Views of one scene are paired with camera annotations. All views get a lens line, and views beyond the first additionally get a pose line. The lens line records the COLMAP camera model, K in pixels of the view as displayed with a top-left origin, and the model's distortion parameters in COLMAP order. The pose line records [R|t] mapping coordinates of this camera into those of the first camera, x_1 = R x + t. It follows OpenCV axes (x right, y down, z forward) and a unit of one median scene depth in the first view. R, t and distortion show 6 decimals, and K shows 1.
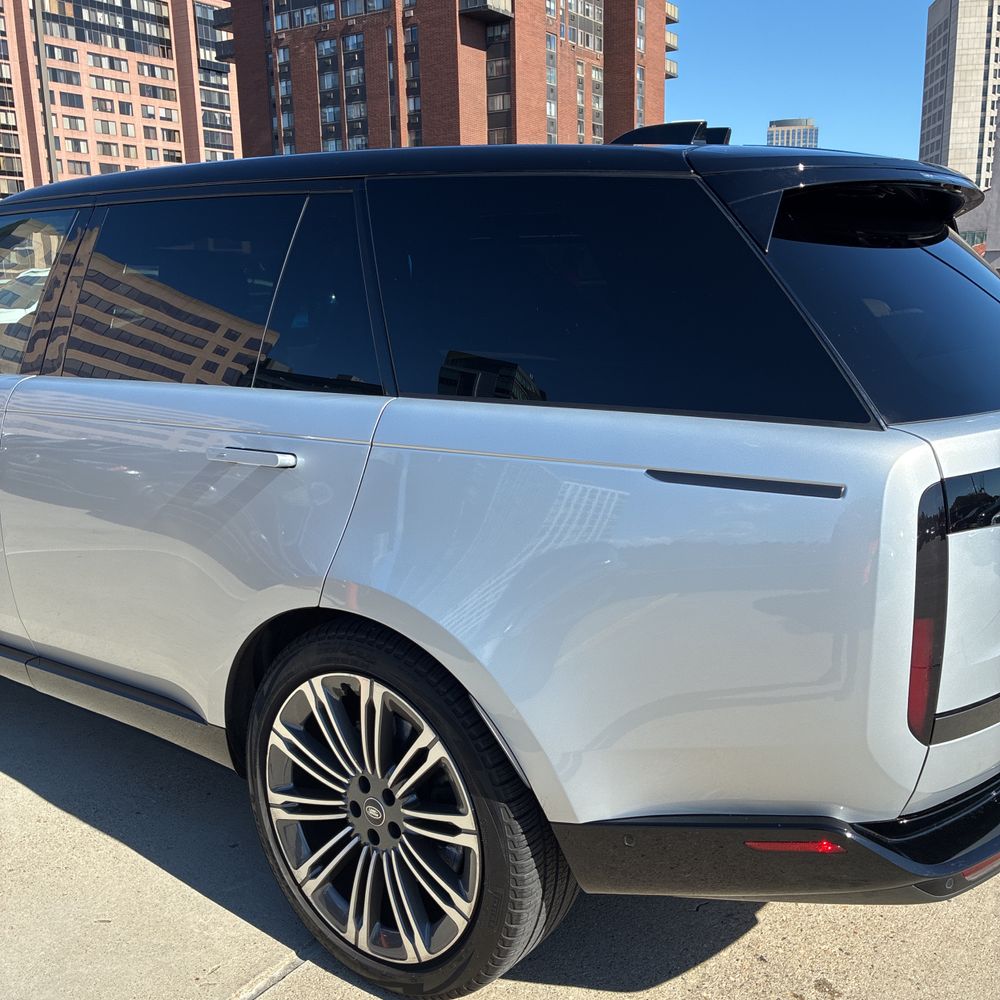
lens RADIAL K [[985.9, 0, 500.0], [0, 985.9, 500.0], [0, 0, 1]] dist [0.044163, -0.045041]
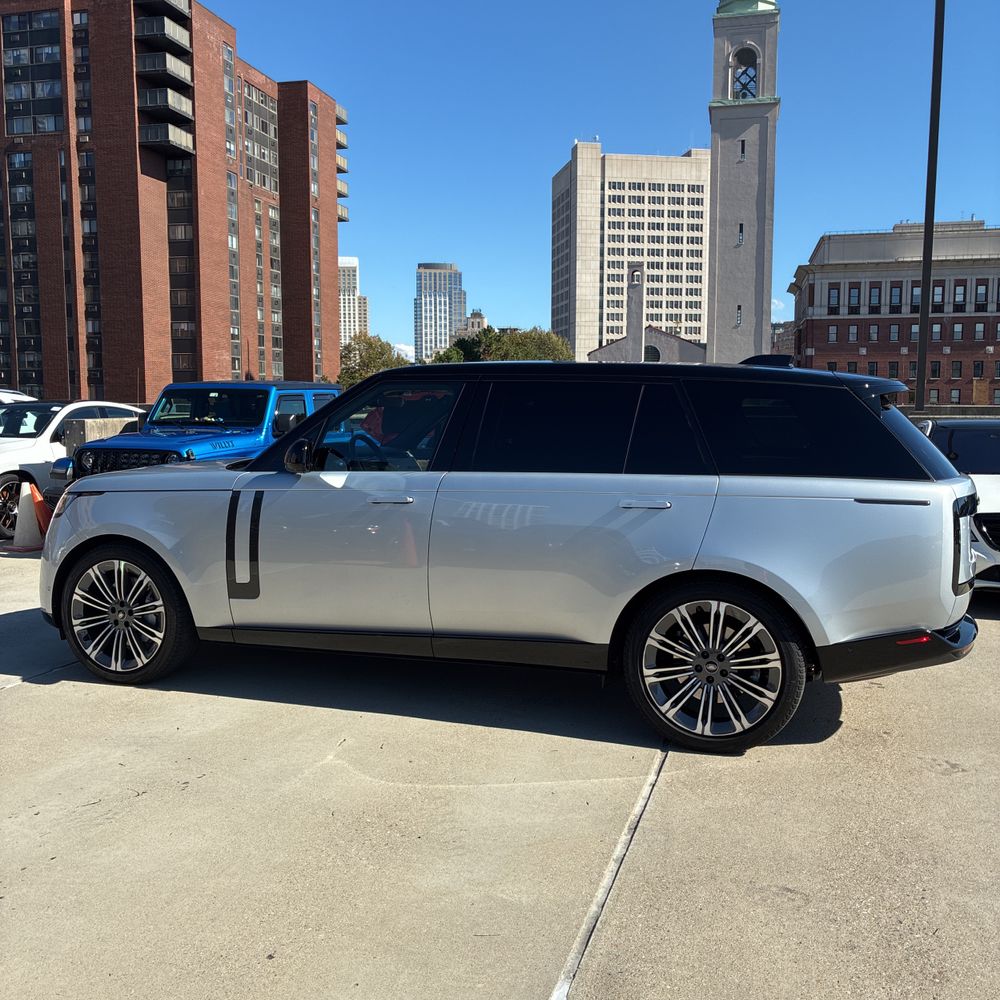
lens RADIAL K [[985.9, 0, 500.0], [0, 985.9, 500.0], [0, 0, 1]] dist [0.044163, -0.045041]
pose [[0.946142, -0.010248, 0.323589, -1.213692], [0.050522, 0.991928, -0.116307, 0.175620], [-0.319785, 0.126391, 0.939022, -0.889360]]
